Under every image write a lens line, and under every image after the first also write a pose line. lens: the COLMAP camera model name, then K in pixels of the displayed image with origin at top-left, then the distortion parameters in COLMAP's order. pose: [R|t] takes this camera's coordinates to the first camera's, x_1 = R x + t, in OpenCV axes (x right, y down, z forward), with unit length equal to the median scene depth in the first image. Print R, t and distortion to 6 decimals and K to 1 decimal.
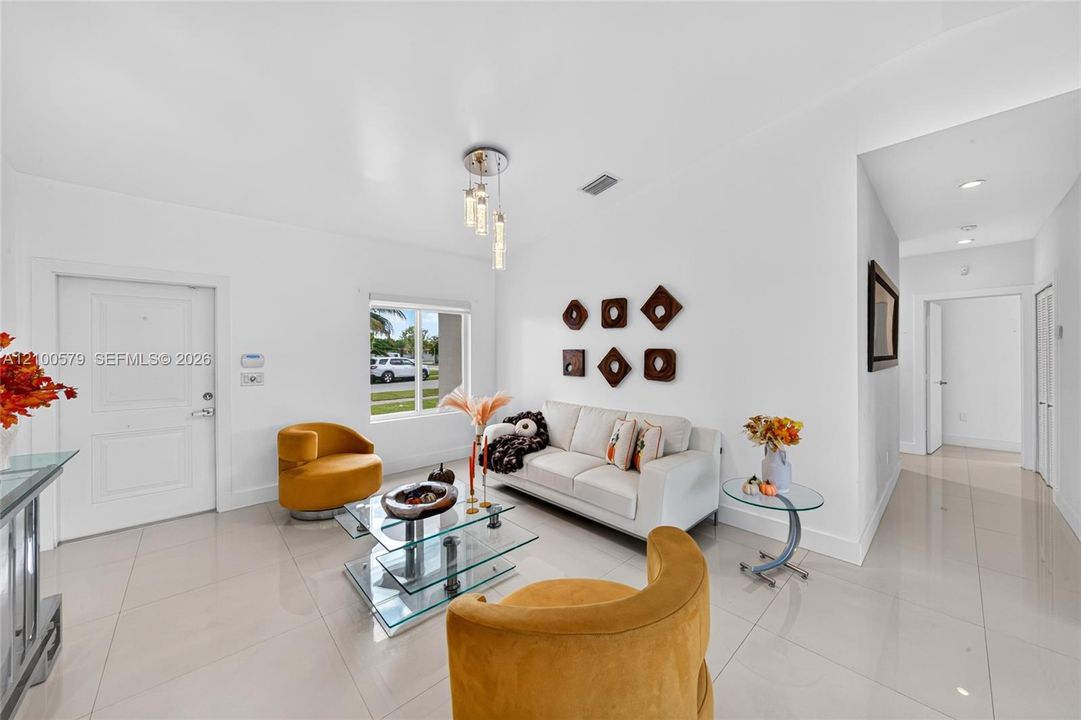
lens RADIAL K [[382.8, 0, 553.8], [0, 382.8, 355.6], [0, 0, 1]] dist [0.002737, 0.000137]
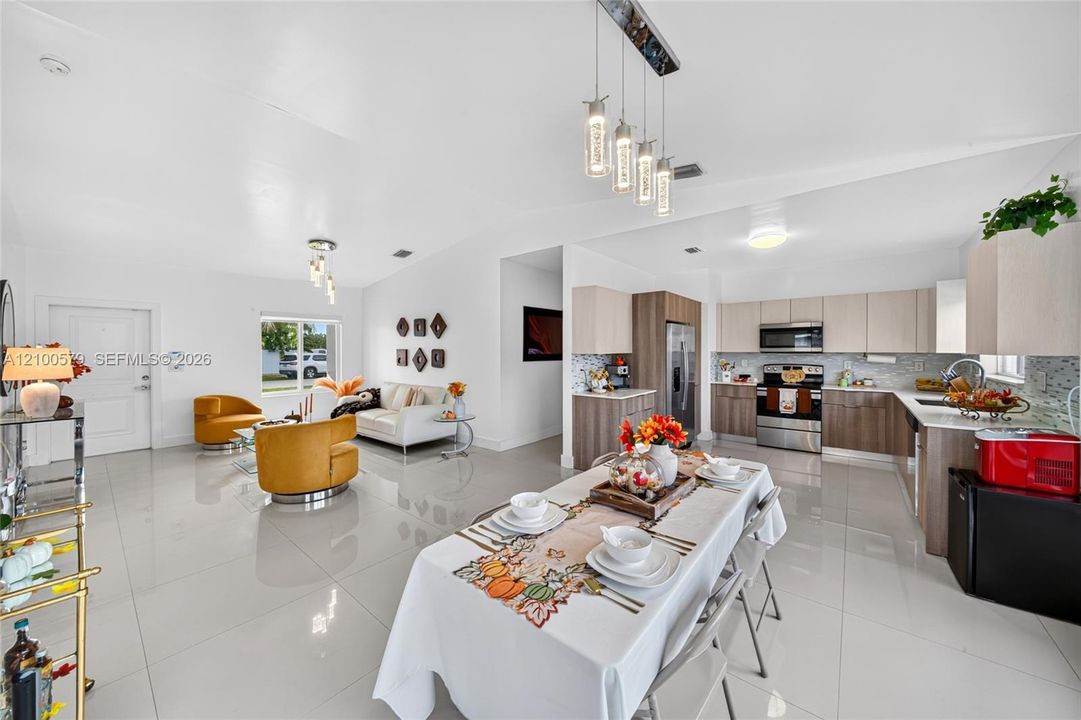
lens RADIAL K [[382.8, 0, 553.8], [0, 382.8, 355.6], [0, 0, 1]] dist [0.002737, 0.000137]
pose [[0.990866, 0.001136, 0.134843, 0.582792], [-0.002363, 0.999957, 0.008938, -0.005081], [-0.134827, -0.009175, 0.990827, -0.832184]]
